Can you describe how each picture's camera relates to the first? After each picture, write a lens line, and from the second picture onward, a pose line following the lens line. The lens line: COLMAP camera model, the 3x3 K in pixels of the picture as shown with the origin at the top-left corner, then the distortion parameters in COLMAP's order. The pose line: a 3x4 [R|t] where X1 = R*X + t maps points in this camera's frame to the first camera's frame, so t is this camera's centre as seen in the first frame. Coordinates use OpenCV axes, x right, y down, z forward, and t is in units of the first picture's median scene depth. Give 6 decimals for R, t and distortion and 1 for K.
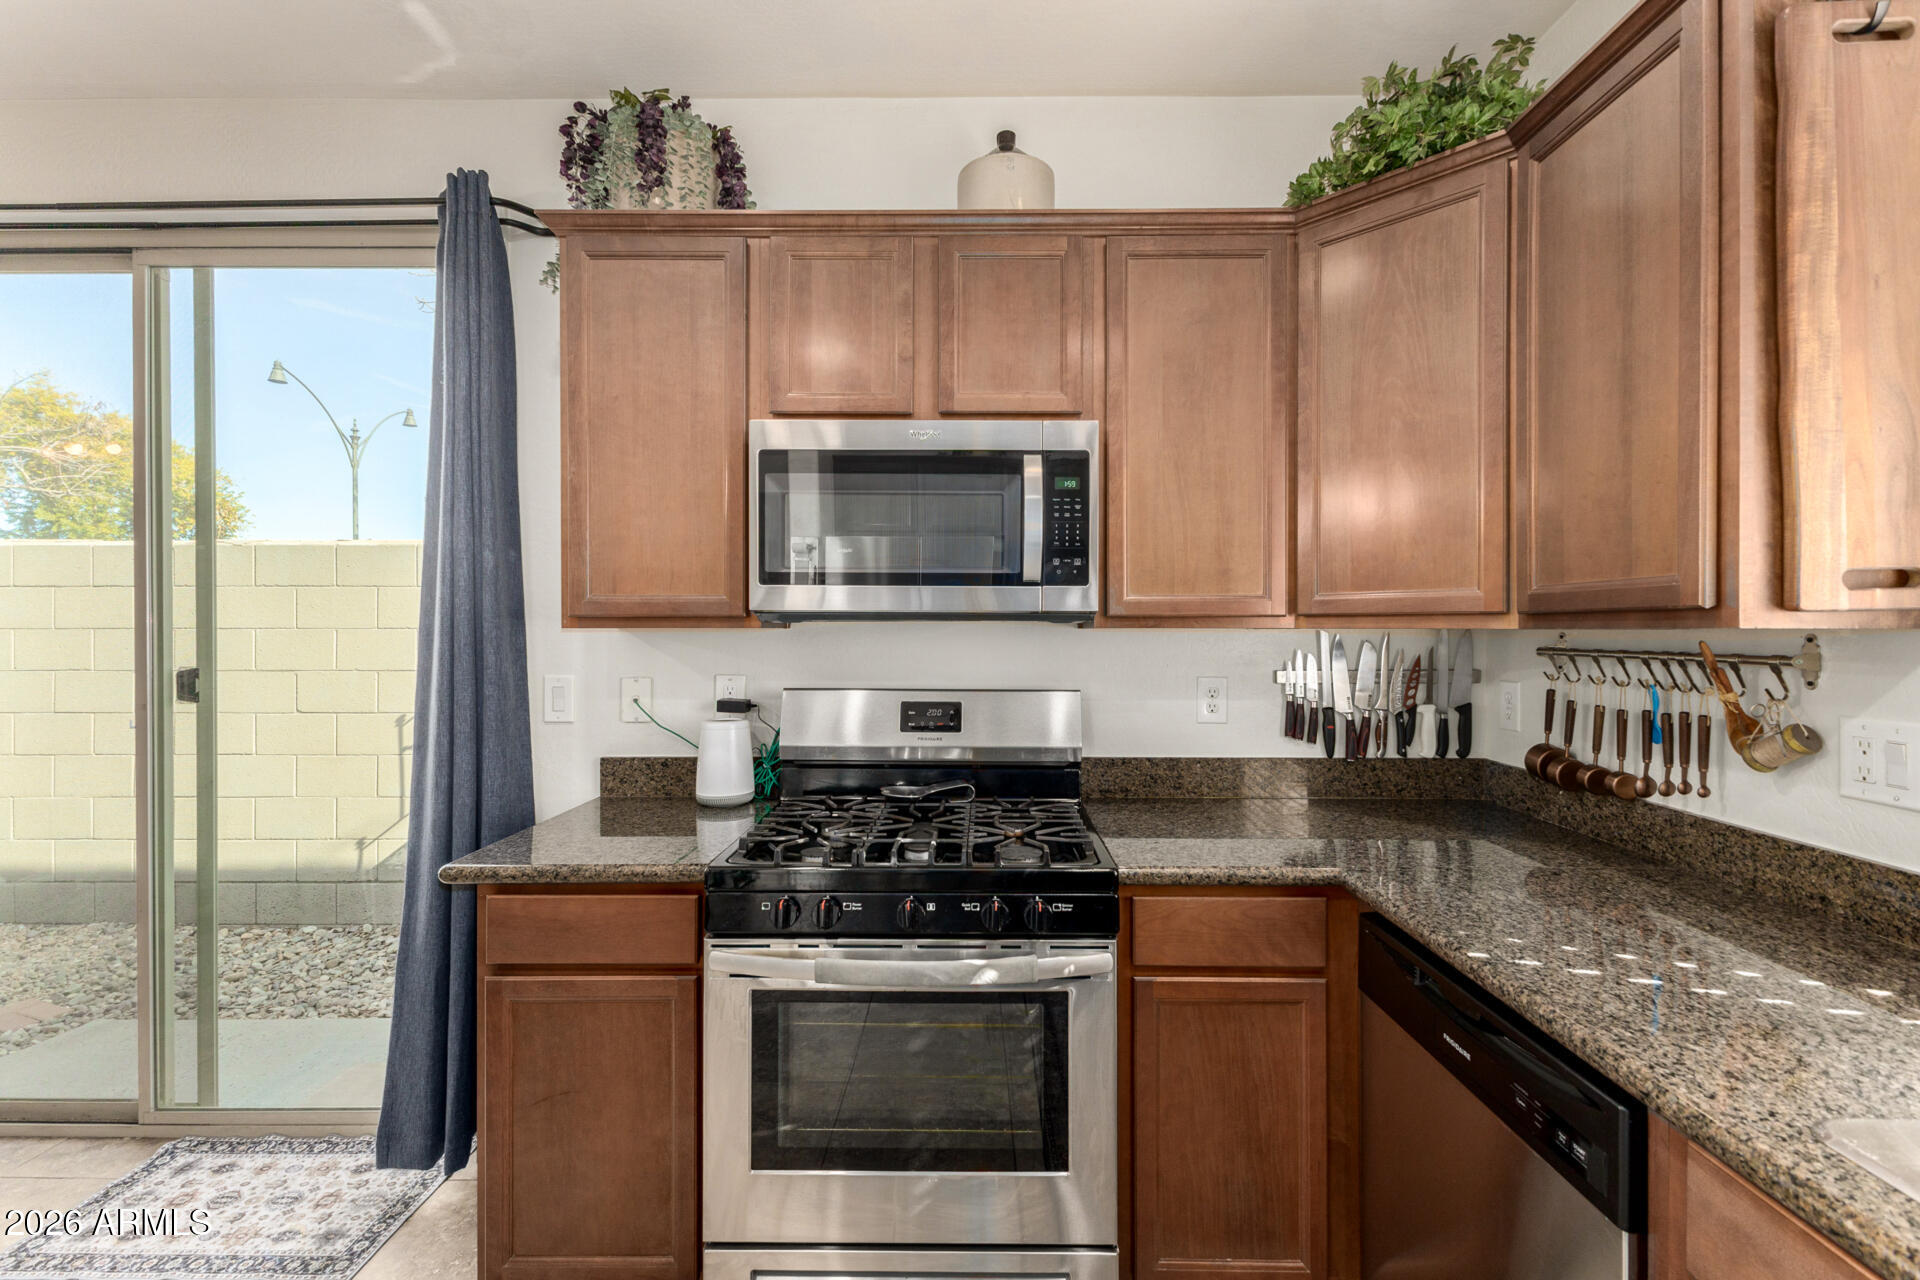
lens RADIAL K [[844.7, 0, 950.3], [0, 844.7, 628.4], [0, 0, 1]] dist [0.013526, -0.003485]
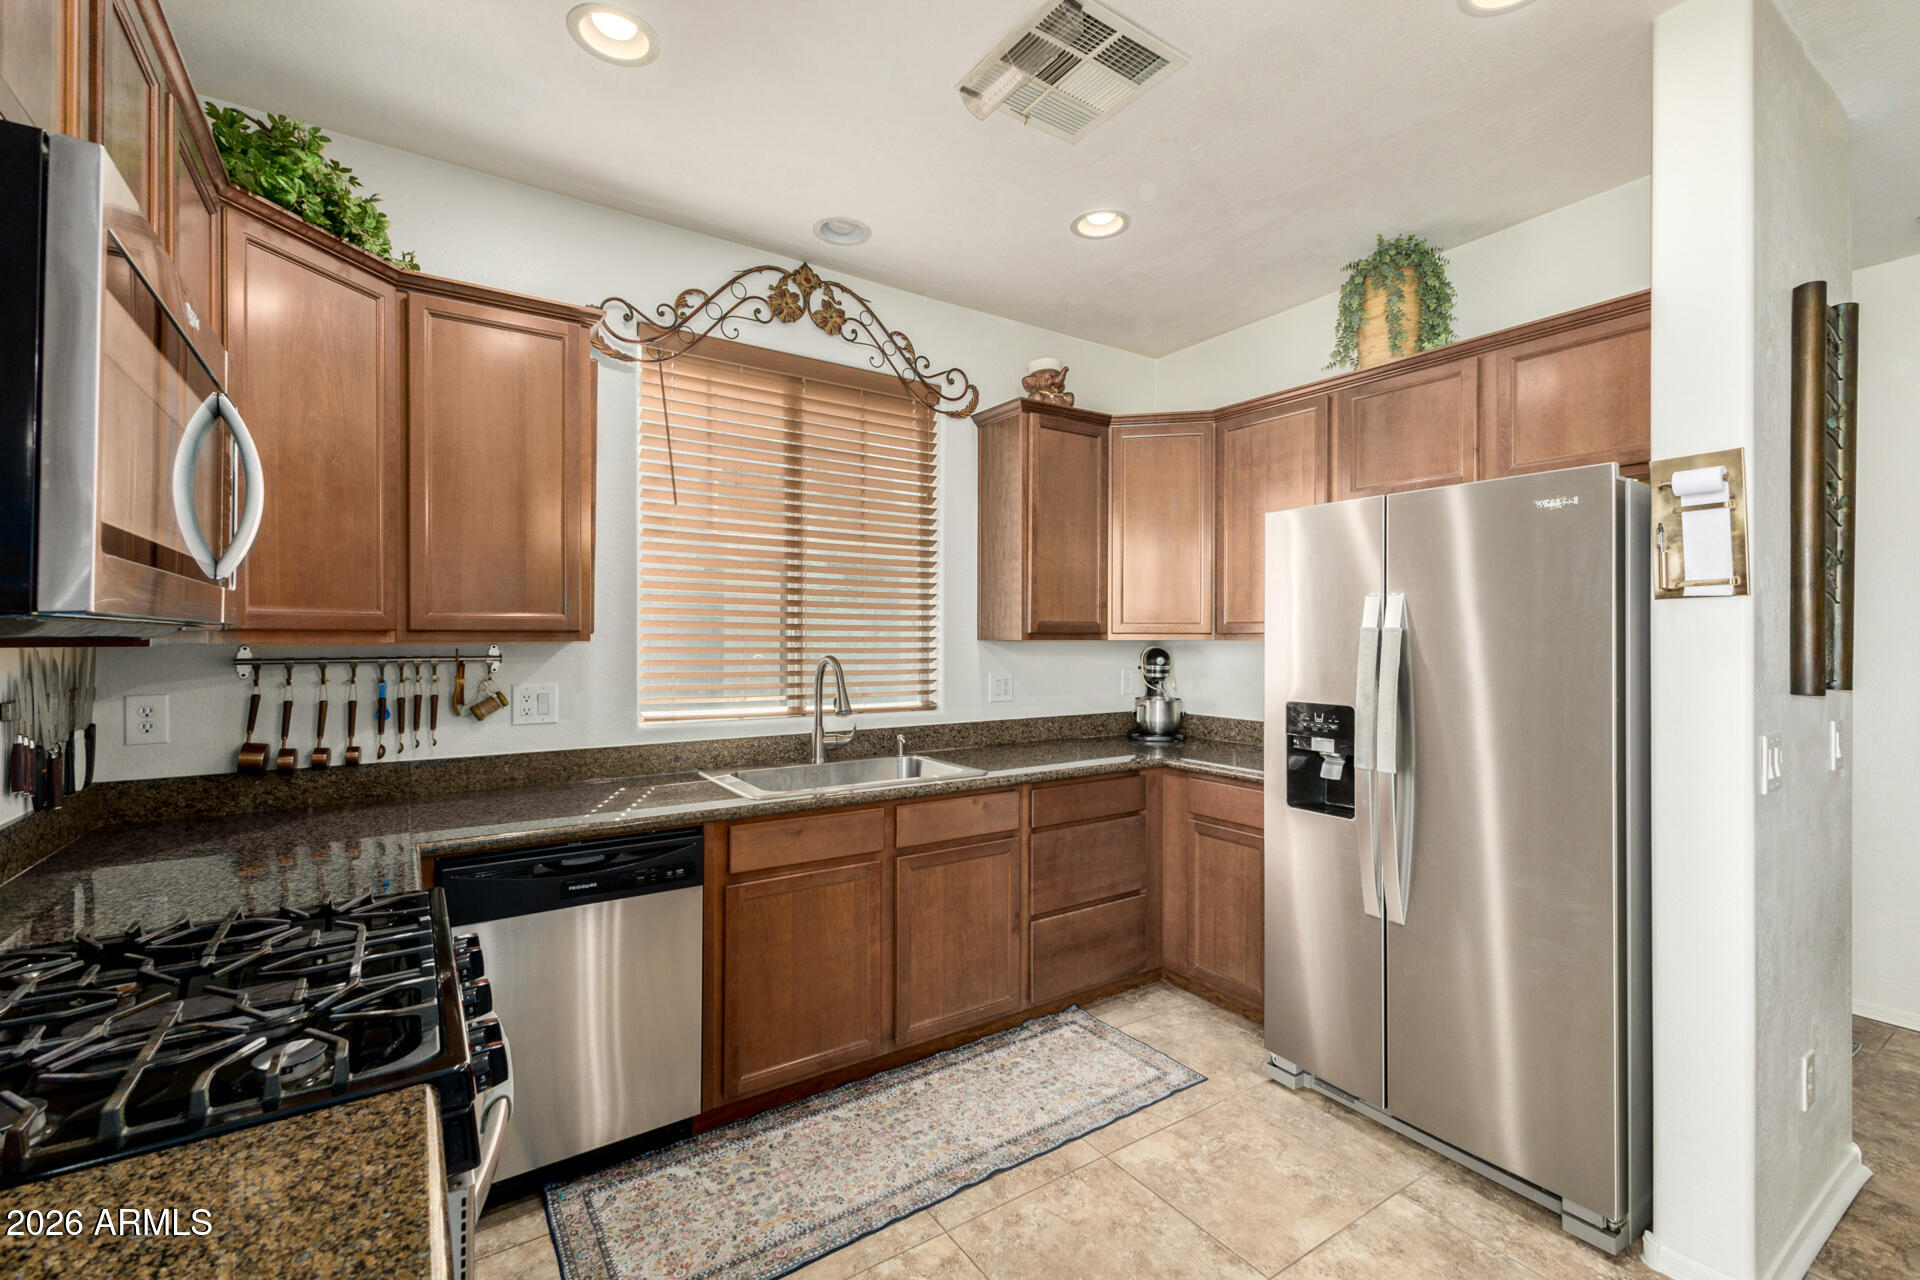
lens RADIAL K [[844.7, 0, 941.0], [0, 844.7, 632.8], [0, 0, 1]] dist [0.013526, -0.003485]
pose [[-0.569419, 0.000151, 0.822048, -0.776961], [-0.000793, 0.999999, -0.000732, -0.012040], [-0.822047, -0.001069, -0.569418, 0.890520]]
